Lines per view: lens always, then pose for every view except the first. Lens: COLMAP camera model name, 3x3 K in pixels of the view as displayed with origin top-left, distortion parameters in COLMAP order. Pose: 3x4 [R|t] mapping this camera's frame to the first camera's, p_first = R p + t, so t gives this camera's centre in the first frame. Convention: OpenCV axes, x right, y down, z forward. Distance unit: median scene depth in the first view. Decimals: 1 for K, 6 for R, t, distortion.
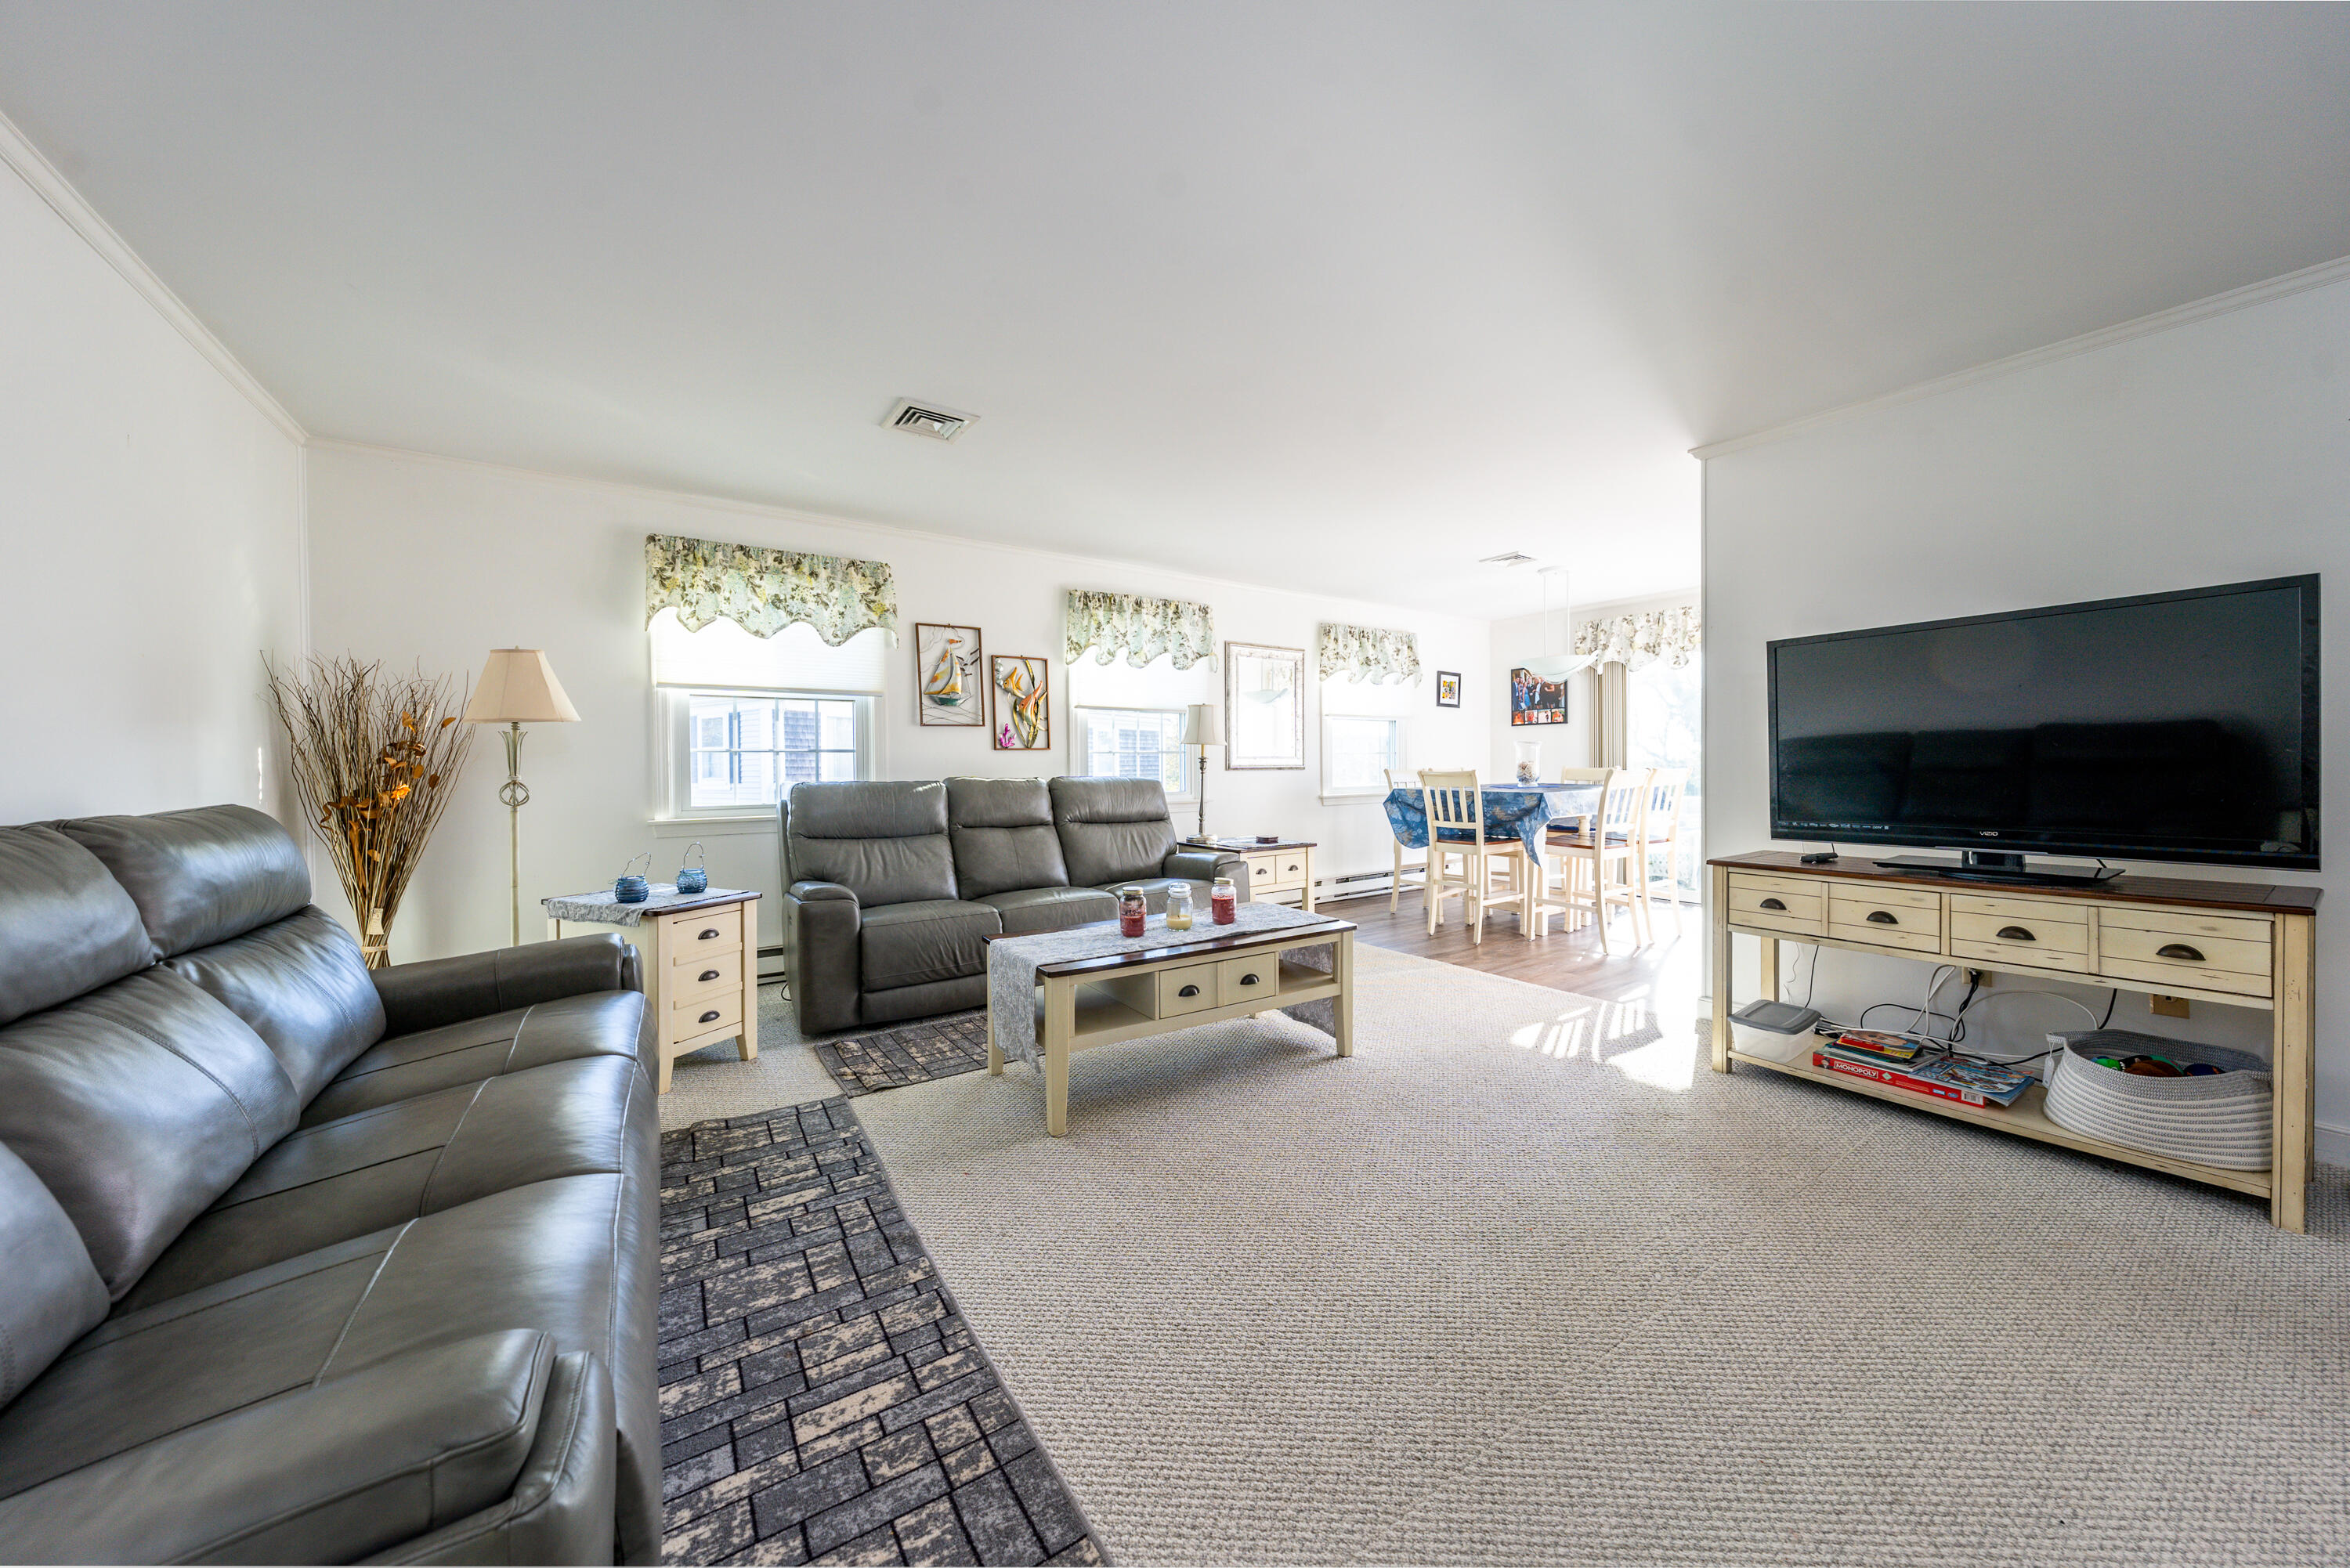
lens RADIAL K [[805.0, 0, 1183.2], [0, 805.0, 772.7], [0, 0, 1]] dist [0.000667, -0.000083]
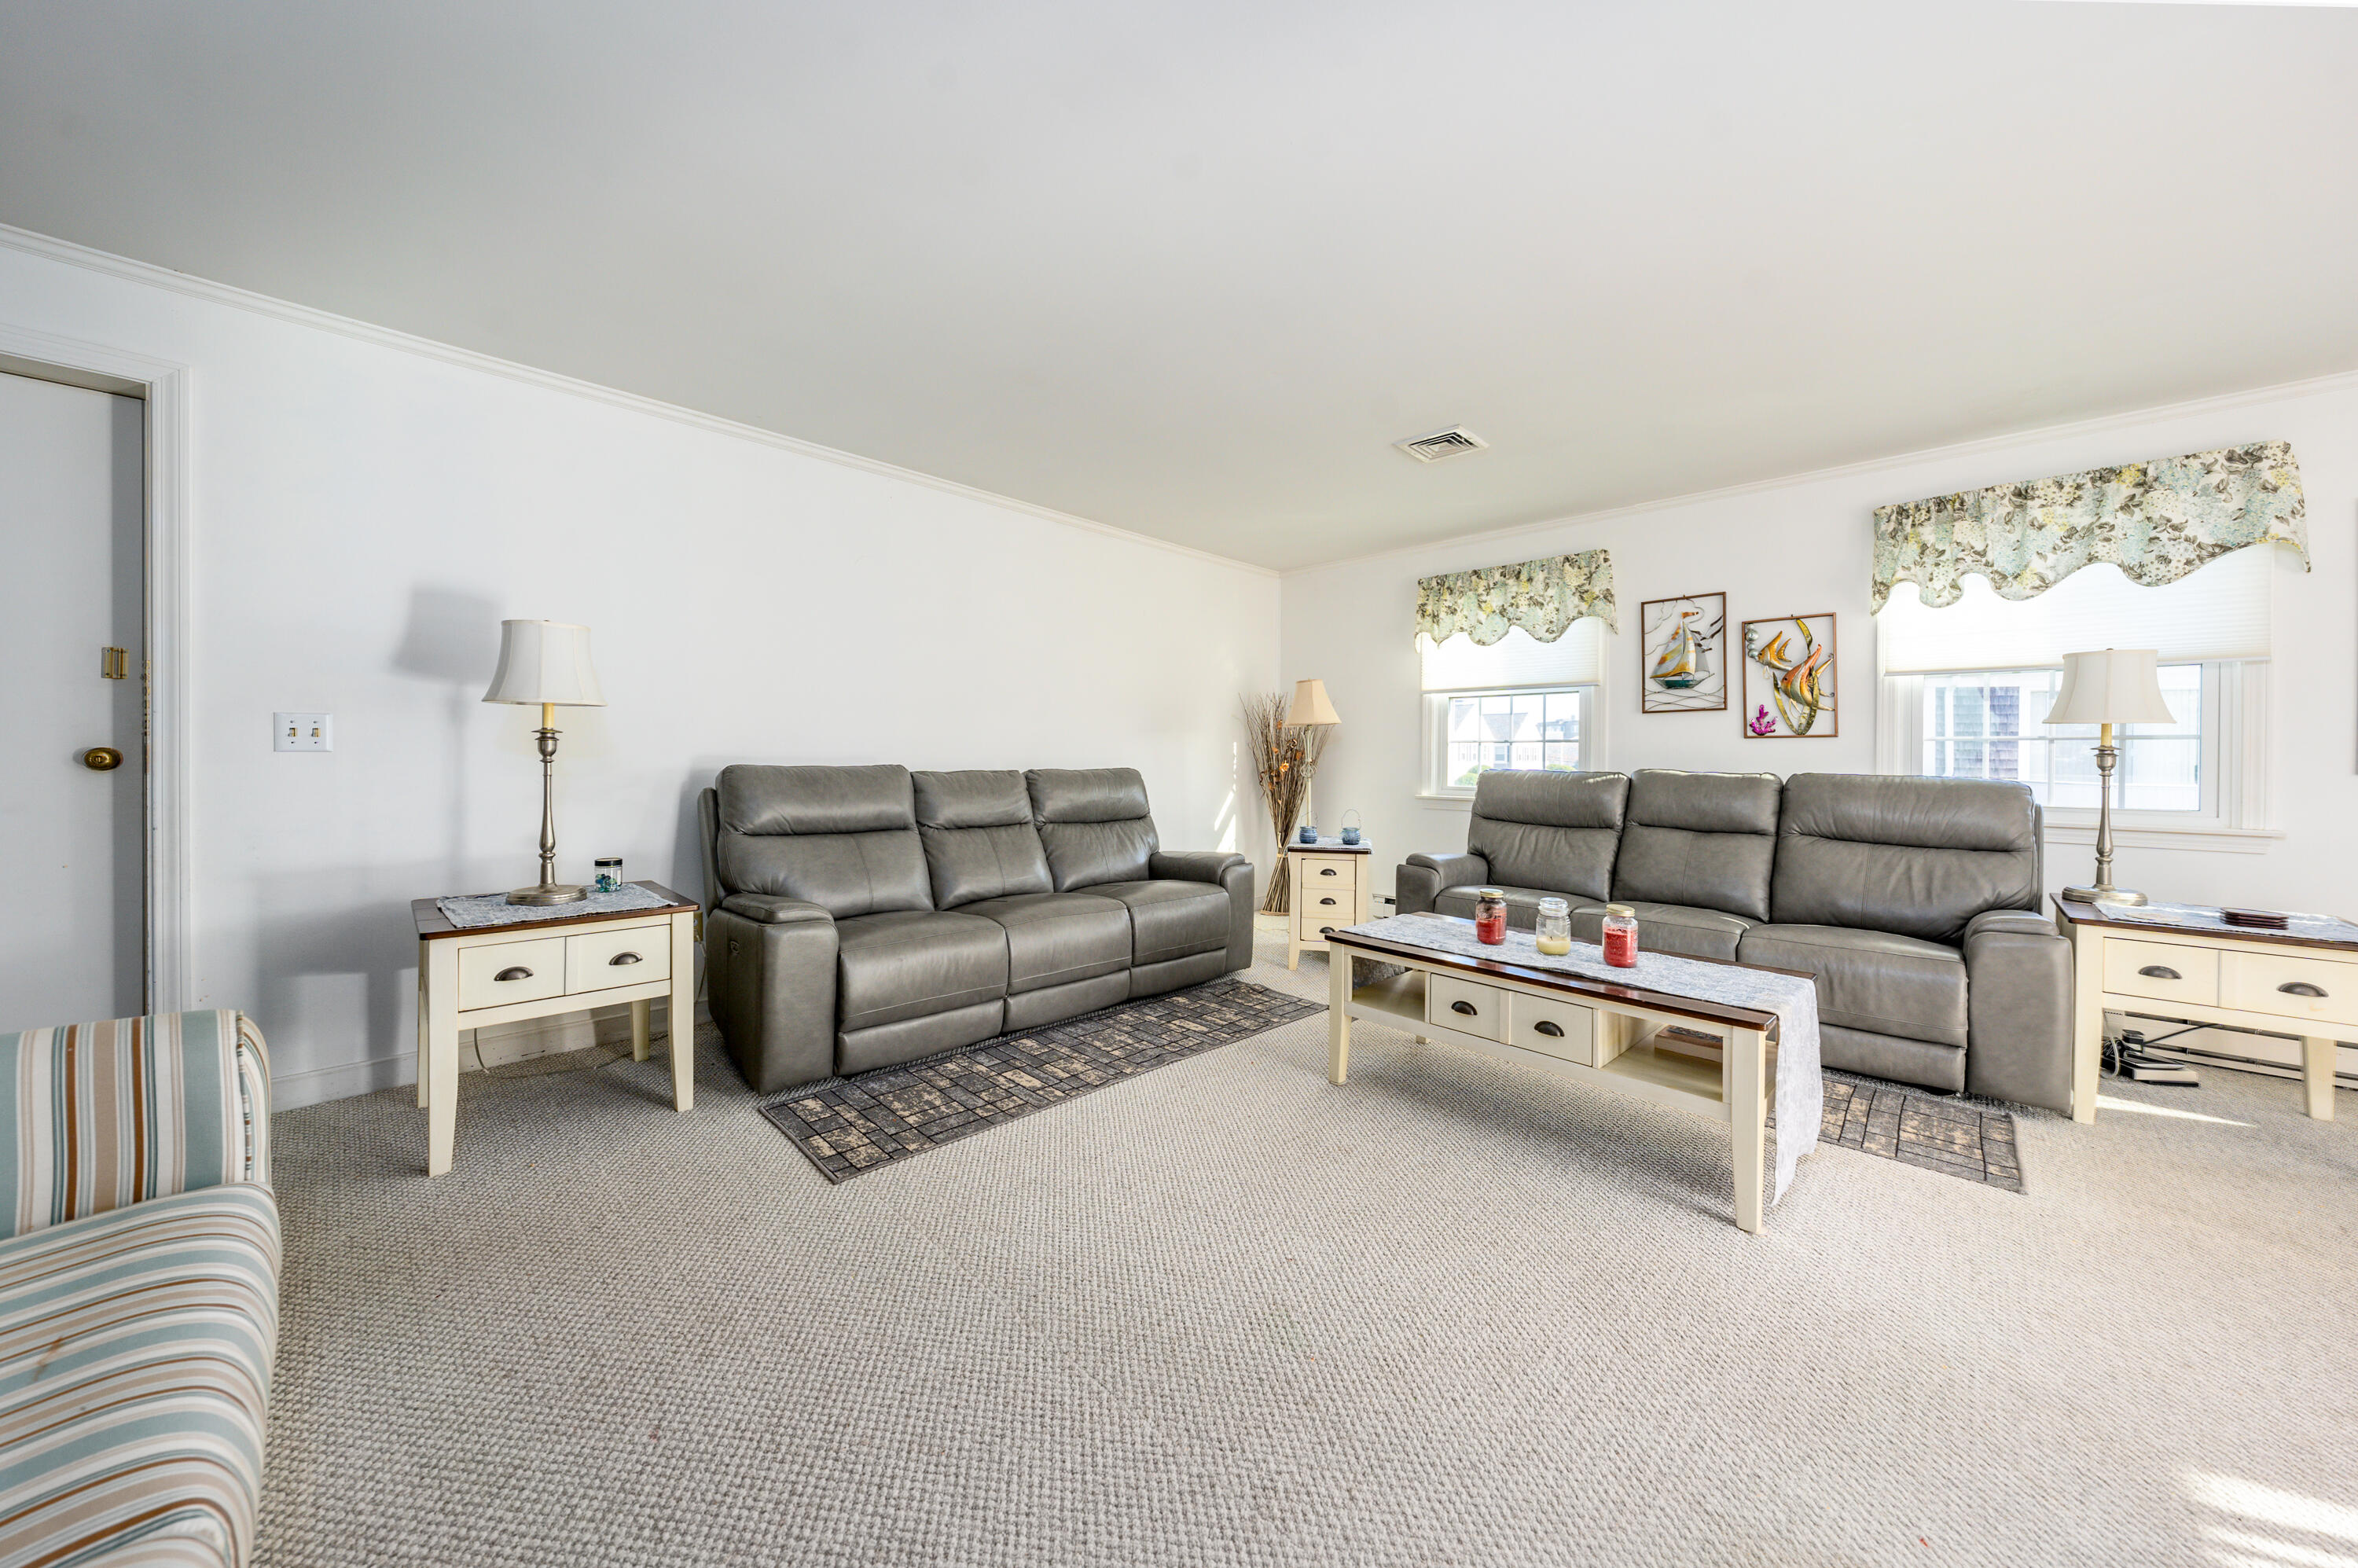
lens RADIAL K [[815.8, 0, 1183.3], [0, 815.8, 756.1], [0, 0, 1]] dist [0.000424, -0.000384]
pose [[0.192710, 0.010138, -0.981203, 0.520474], [-0.018410, 0.999808, 0.006714, -0.005700], [0.981083, 0.016770, 0.192860, 0.319921]]
